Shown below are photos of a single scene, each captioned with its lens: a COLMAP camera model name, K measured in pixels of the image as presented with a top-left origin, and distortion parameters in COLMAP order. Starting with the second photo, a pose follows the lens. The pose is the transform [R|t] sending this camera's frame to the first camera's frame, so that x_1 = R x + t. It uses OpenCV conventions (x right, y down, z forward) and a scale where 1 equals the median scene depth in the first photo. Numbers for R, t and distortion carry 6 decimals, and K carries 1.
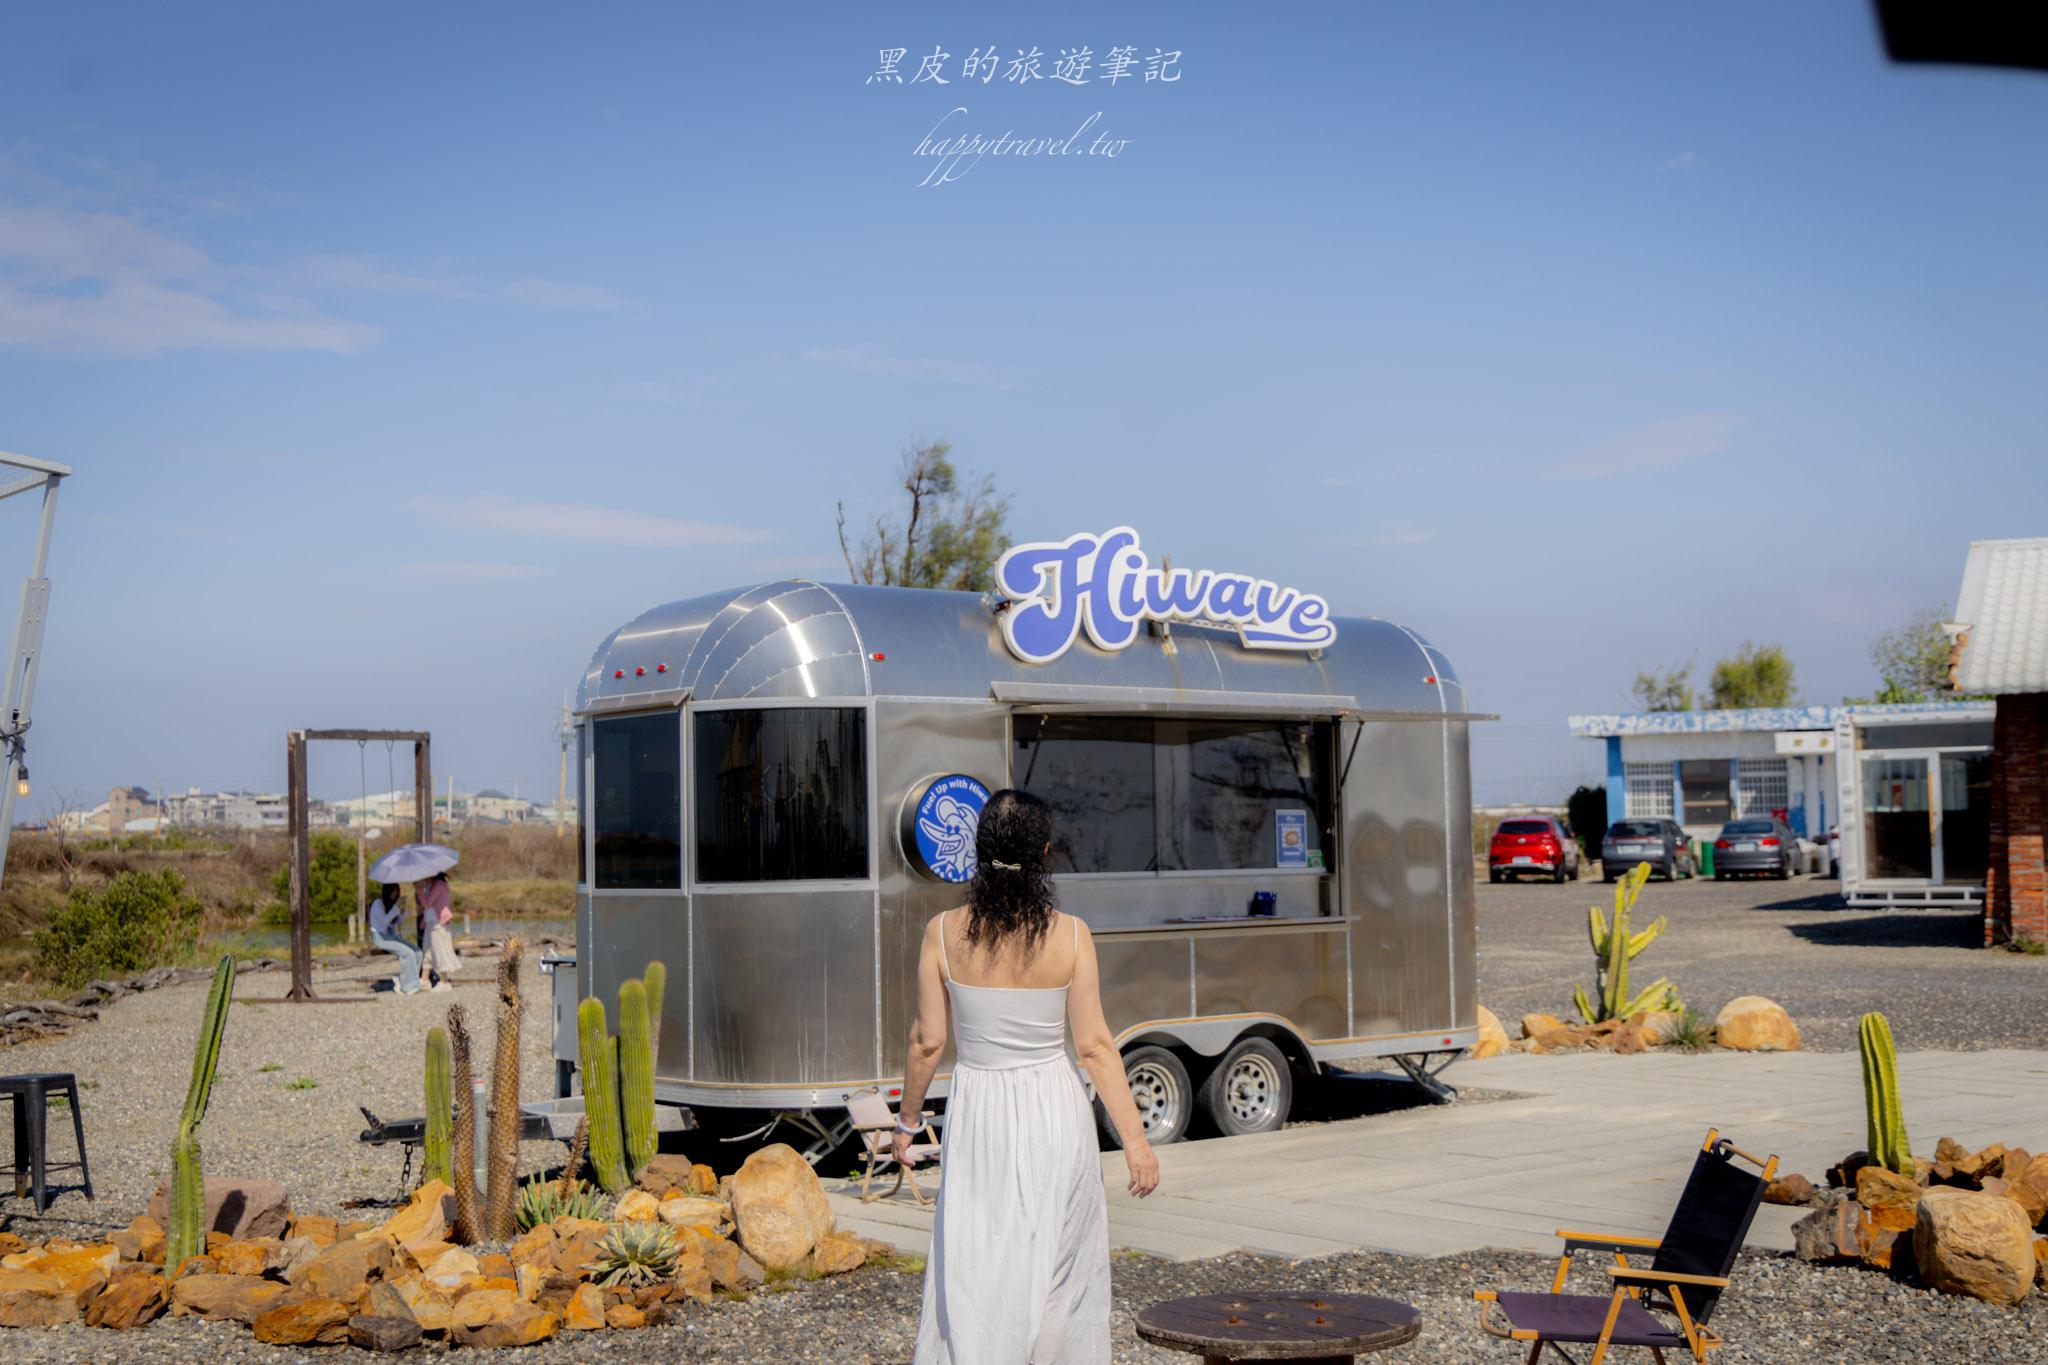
lens RADIAL K [[2436.2, 0, 1034.1], [0, 2436.2, 695.0], [0, 0, 1]] dist [0.014881, 0.000000]
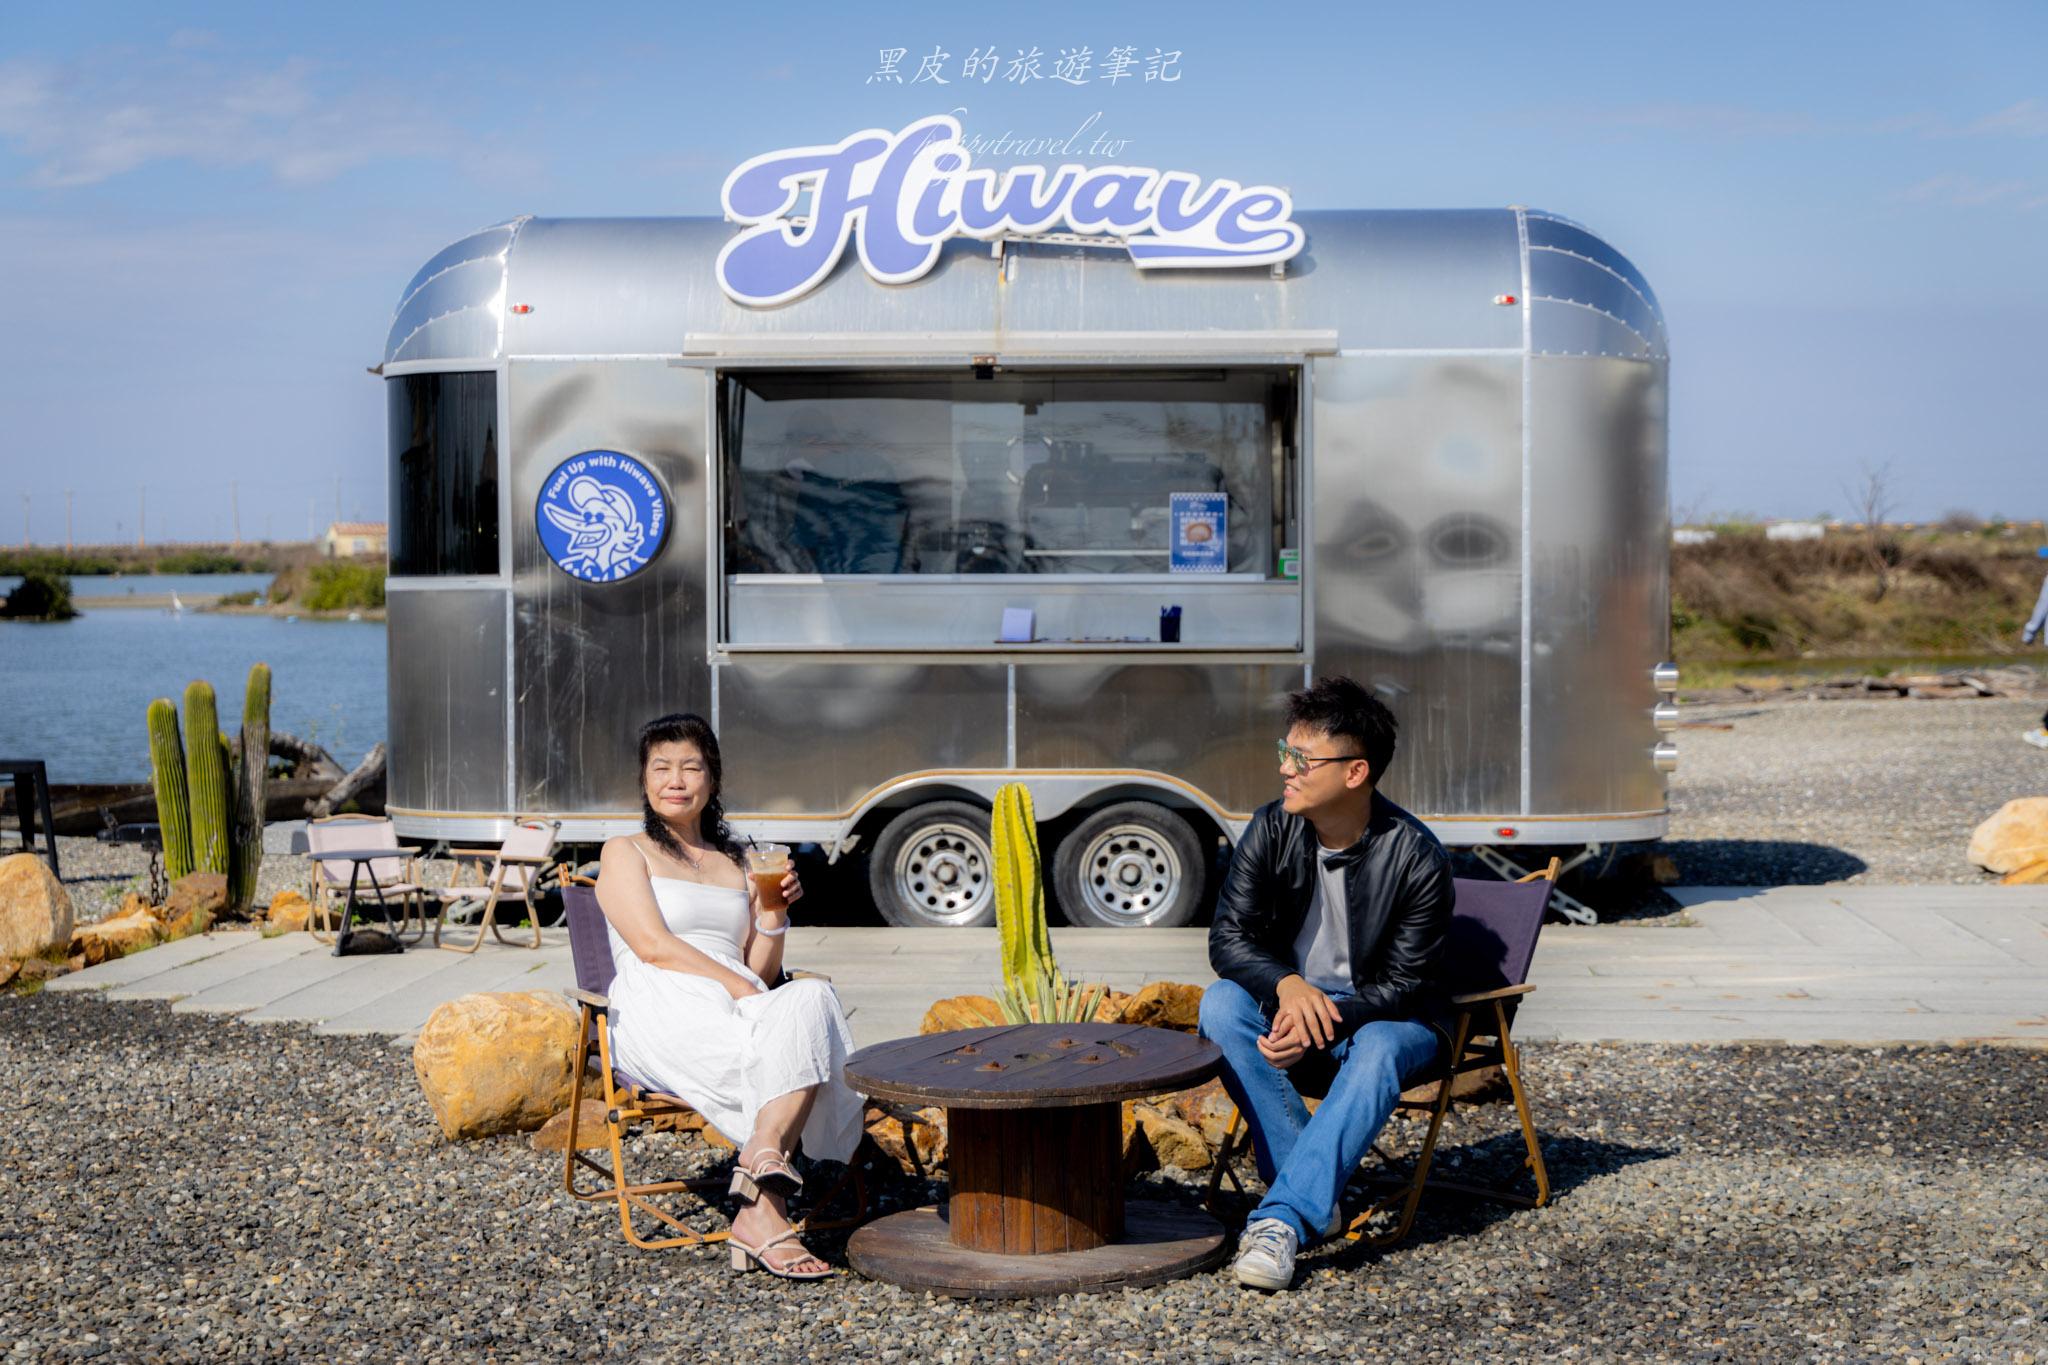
lens RADIAL K [[3611.1, 0, 1036.8], [0, 3611.1, 665.7], [0, 0, 1]] dist [0.030210, 0.000000]
pose [[0.735448, 0.032492, -0.676801, 0.801501], [0.032661, 0.995989, 0.083307, 0.007710], [0.676793, -0.083373, 0.731437, 0.187284]]
